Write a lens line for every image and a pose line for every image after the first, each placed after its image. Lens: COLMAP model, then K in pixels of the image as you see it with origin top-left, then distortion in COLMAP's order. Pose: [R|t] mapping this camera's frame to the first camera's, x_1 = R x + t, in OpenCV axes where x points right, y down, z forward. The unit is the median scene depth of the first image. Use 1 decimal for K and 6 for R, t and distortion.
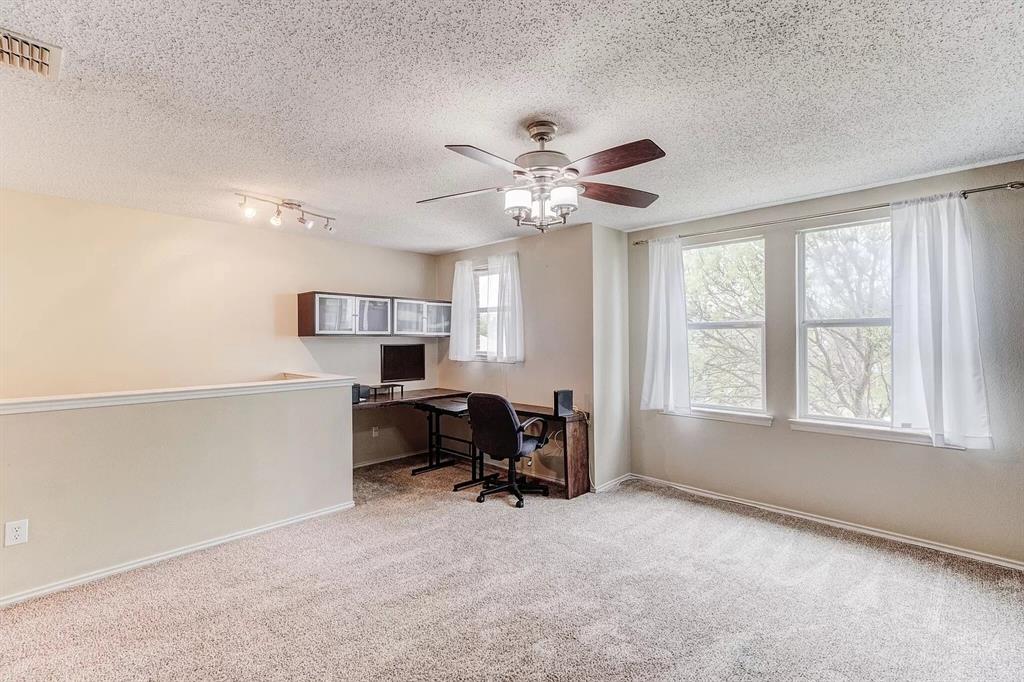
lens RADIAL K [[467.4, 0, 508.1], [0, 467.4, 336.4], [0, 0, 1]] dist [0.001751, -0.000216]
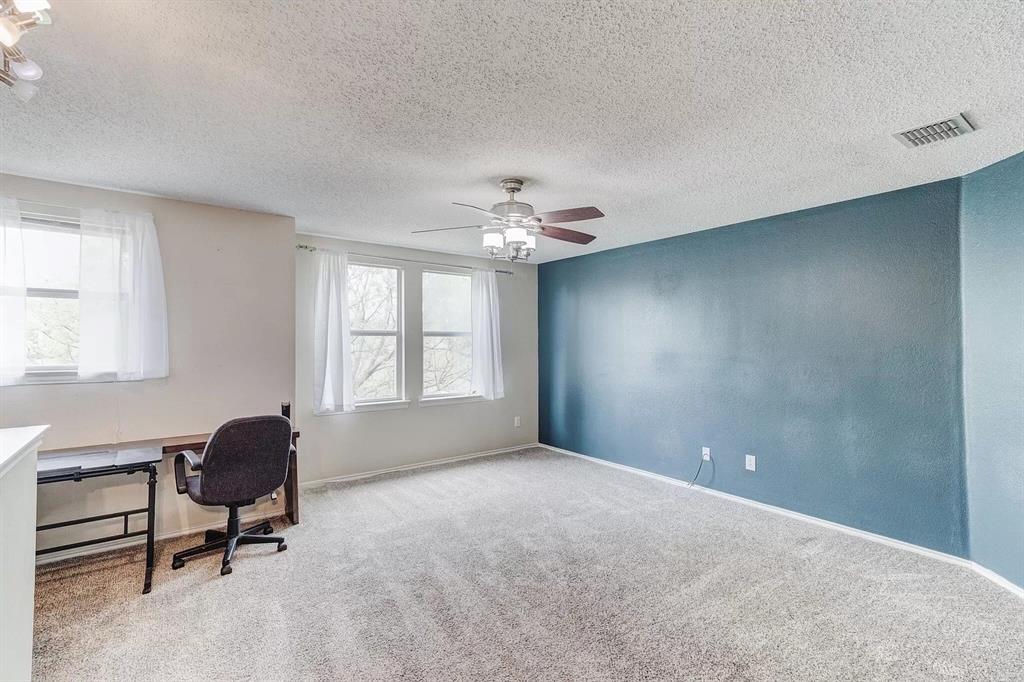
lens RADIAL K [[467.4, 0, 508.1], [0, 467.4, 336.4], [0, 0, 1]] dist [0.001751, -0.000216]
pose [[0.149587, 0.018830, 0.988569, -0.786479], [0.002910, 0.999806, -0.019484, 0.012626], [-0.988744, 0.005791, 0.149503, 0.528617]]
